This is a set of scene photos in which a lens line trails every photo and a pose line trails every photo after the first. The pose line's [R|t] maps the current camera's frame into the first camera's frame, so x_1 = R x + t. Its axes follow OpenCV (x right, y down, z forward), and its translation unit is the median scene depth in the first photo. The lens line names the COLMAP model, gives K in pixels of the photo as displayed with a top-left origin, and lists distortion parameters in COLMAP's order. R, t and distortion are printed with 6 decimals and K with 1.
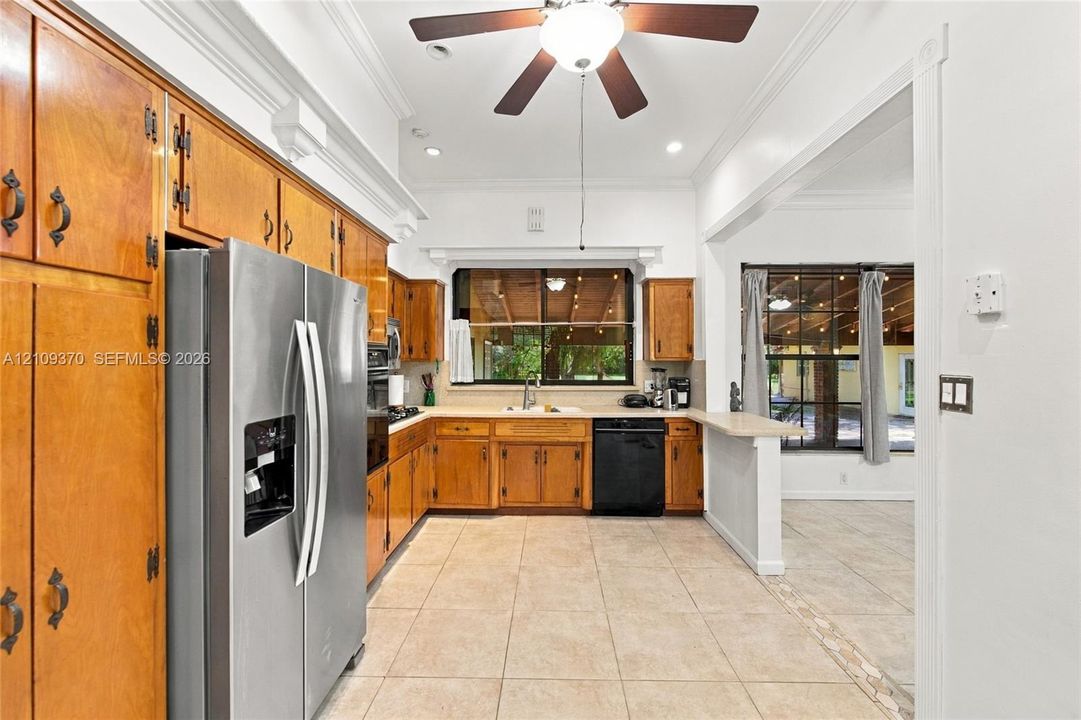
lens RADIAL K [[438.0, 0, 536.5], [0, 438.0, 360.1], [0, 0, 1]] dist [-0.006542, 0.000074]
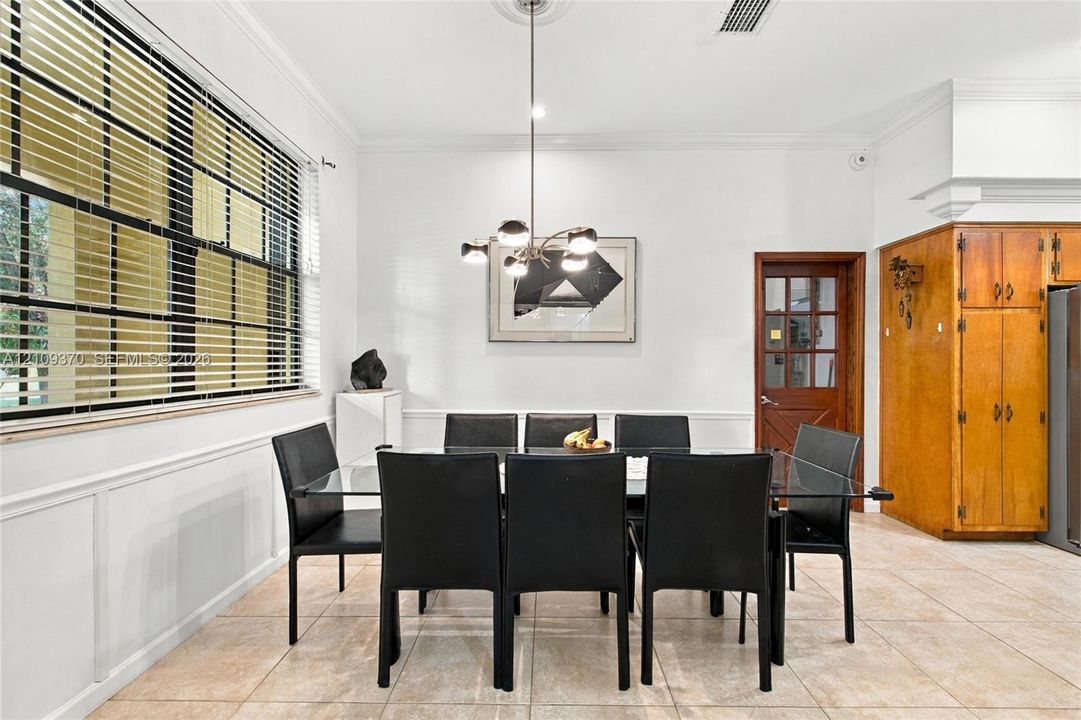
lens RADIAL K [[438.0, 0, 552.3], [0, 438.0, 357.6], [0, 0, 1]] dist [-0.006542, 0.000074]
pose [[0.028412, -0.001778, -0.999595, 0.445958], [-0.001943, 0.999996, -0.001834, 0.035735], [0.999594, 0.001994, 0.028408, -0.547894]]
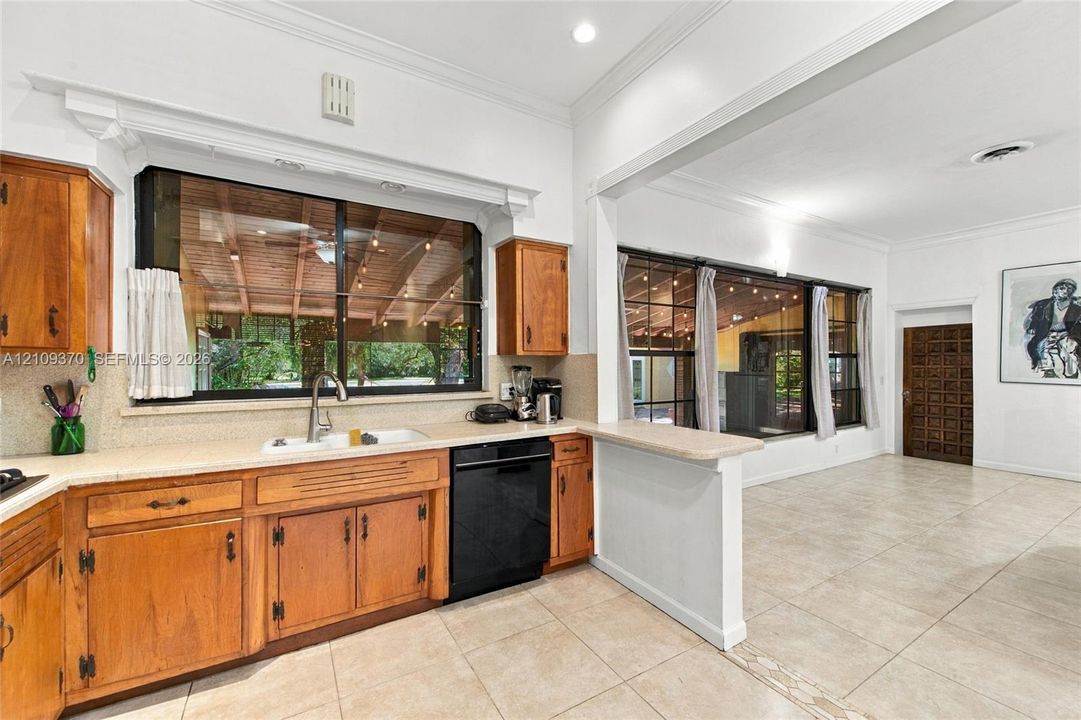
lens RADIAL K [[438.0, 0, 550.4], [0, 438.0, 364.8], [0, 0, 1]] dist [-0.006542, 0.000074]
pose [[0.835833, -0.005255, 0.548959, -0.085621], [0.002946, 0.999983, 0.005087, 0.014384], [-0.548976, -0.002635, 0.835834, 0.404858]]
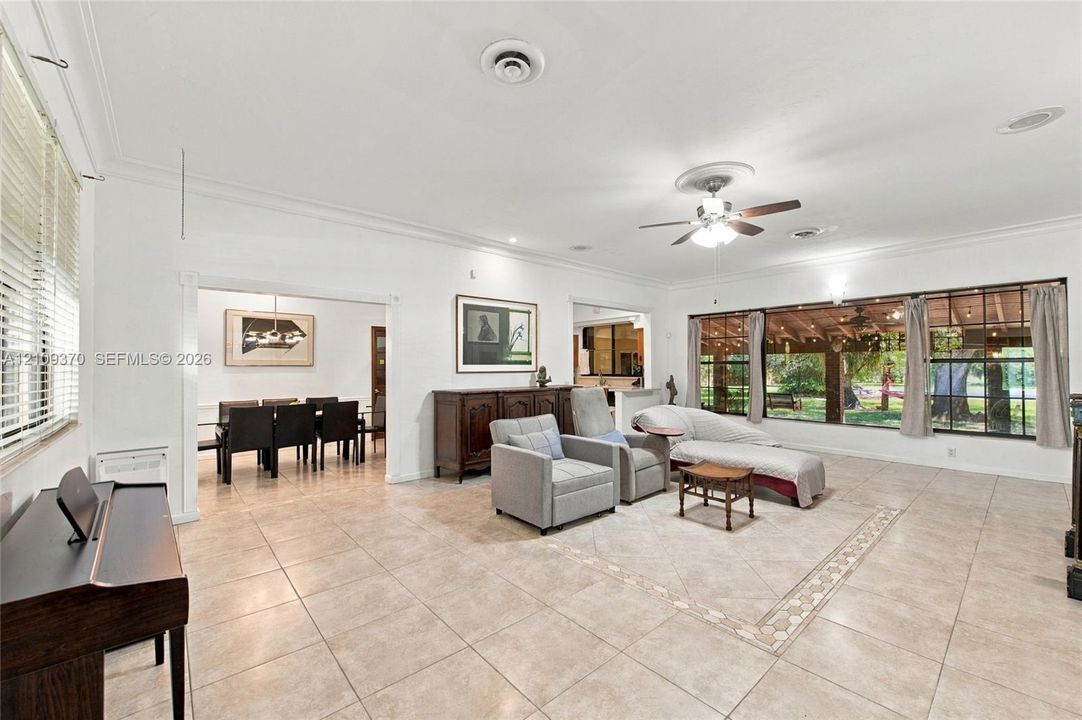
lens RADIAL K [[438.4, 0, 560.0], [0, 438.4, 361.0], [0, 0, 1]] dist [-0.006542, 0.000074]
pose [[0.695683, -0.010754, -0.718269, 1.641830], [0.003328, 0.999925, -0.011747, 0.005500], [0.718342, 0.005782, 0.695666, -0.895046]]
